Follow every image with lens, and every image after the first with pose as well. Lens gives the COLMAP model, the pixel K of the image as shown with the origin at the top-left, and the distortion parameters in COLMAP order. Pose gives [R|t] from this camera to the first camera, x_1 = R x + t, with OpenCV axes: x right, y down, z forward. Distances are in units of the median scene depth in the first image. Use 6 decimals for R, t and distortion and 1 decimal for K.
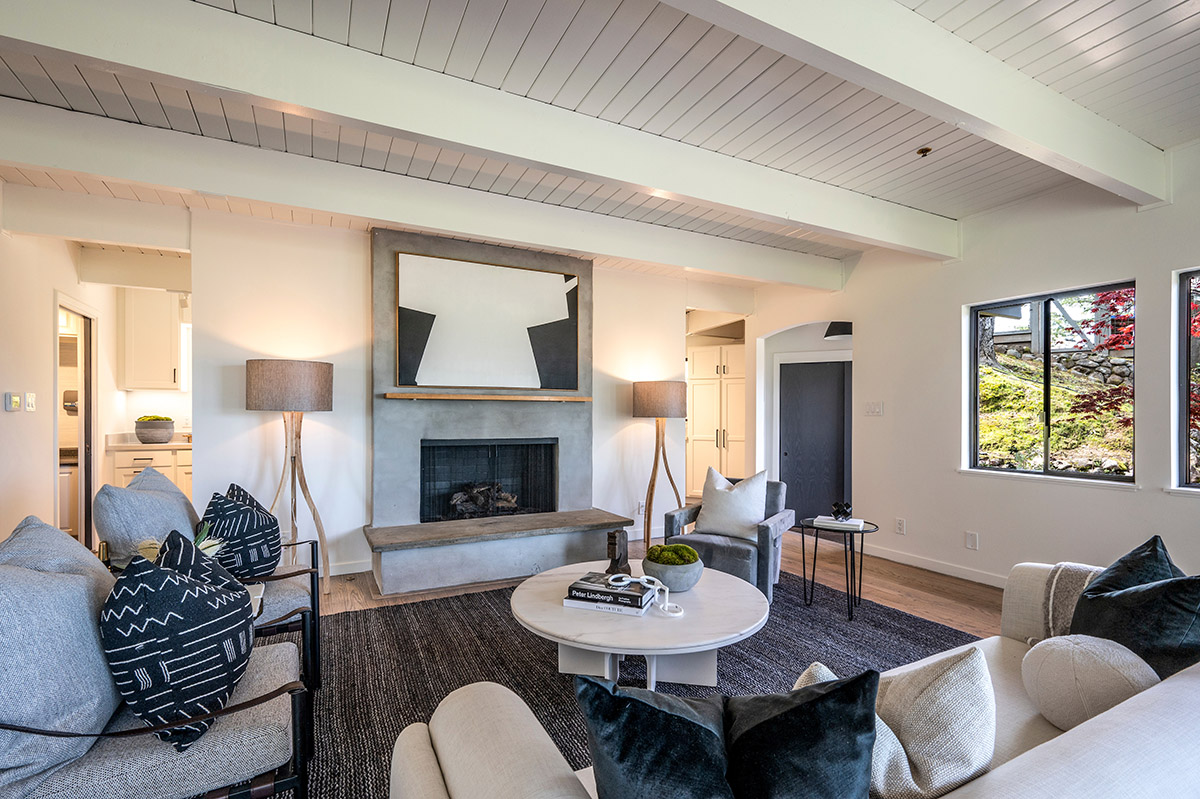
lens RADIAL K [[548.7, 0, 602.9], [0, 548.7, 417.4], [0, 0, 1]] dist [-0.002345, -0.001478]
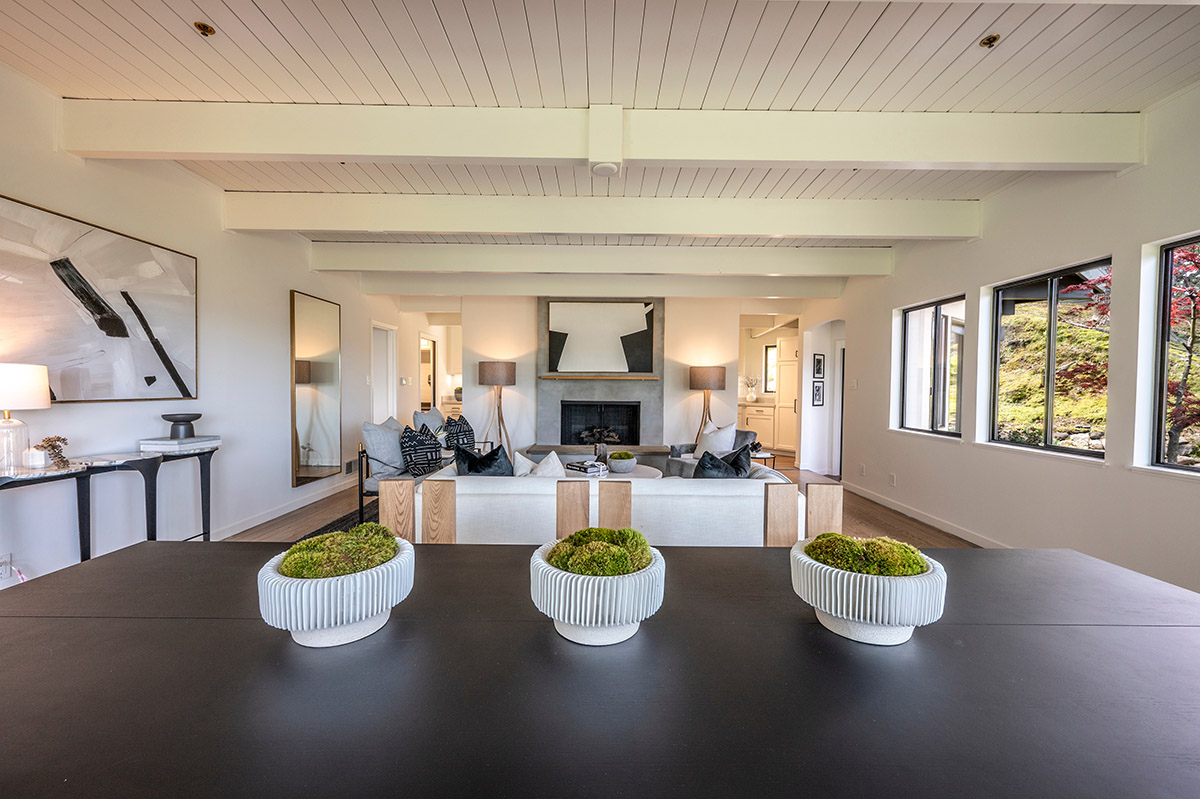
lens RADIAL K [[472.2, 0, 604.6], [0, 472.2, 398.5], [0, 0, 1]] dist [-0.001901, 0.000106]
pose [[0.891774, 0.015303, -0.452222, 0.488901], [-0.006388, 0.999754, 0.021234, -0.001753], [0.452436, -0.016047, 0.891653, -0.340950]]
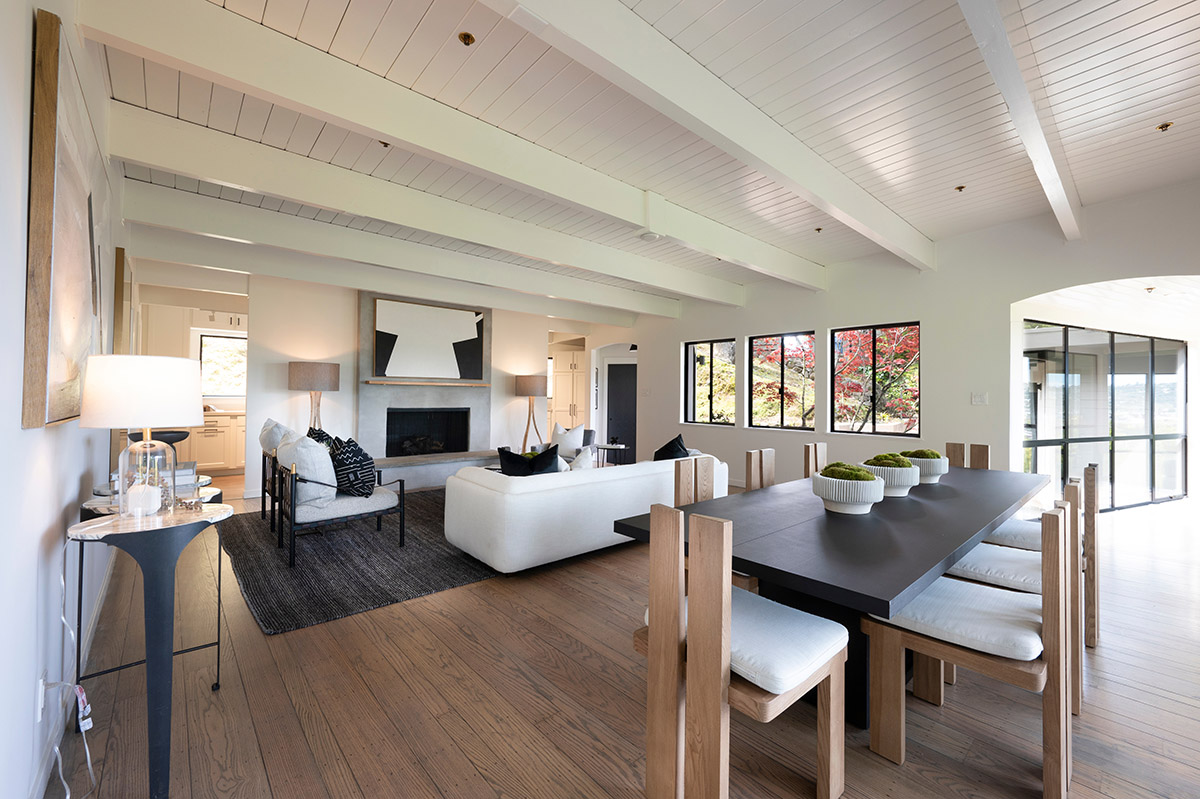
lens RADIAL K [[472.2, 0, 619.8], [0, 472.2, 390.9], [0, 0, 1]] dist [-0.001901, 0.000106]
pose [[0.965085, 0.010961, 0.261708, -0.018014], [-0.007835, 0.999885, -0.012985, 0.000880], [-0.261820, 0.010481, 0.965060, -0.556091]]
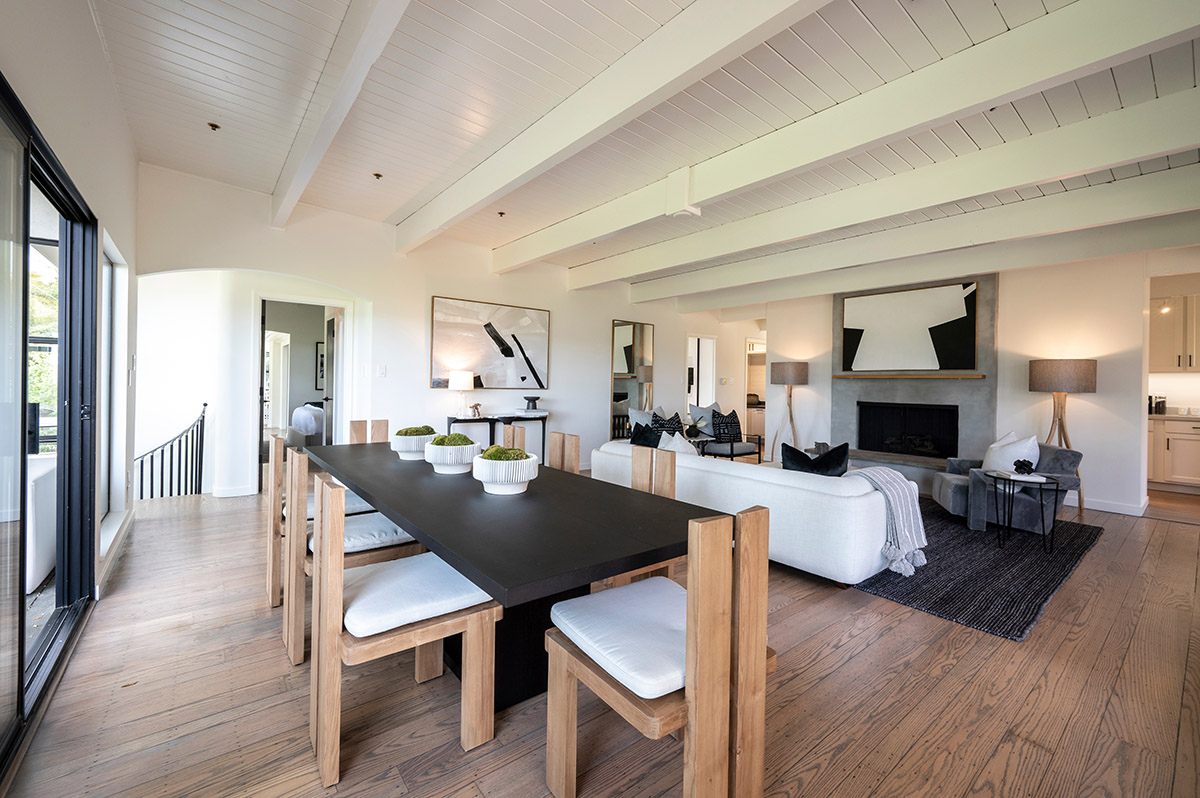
lens RADIAL K [[493.0, 0, 604.2], [0, 493.0, 381.7], [0, 0, 1]] dist [-0.002077, -0.000012]
pose [[0.208649, -0.004555, -0.977980, 0.958620], [-0.019218, 0.999777, -0.008757, 0.006424], [0.977802, 0.020622, 0.208515, -0.108509]]
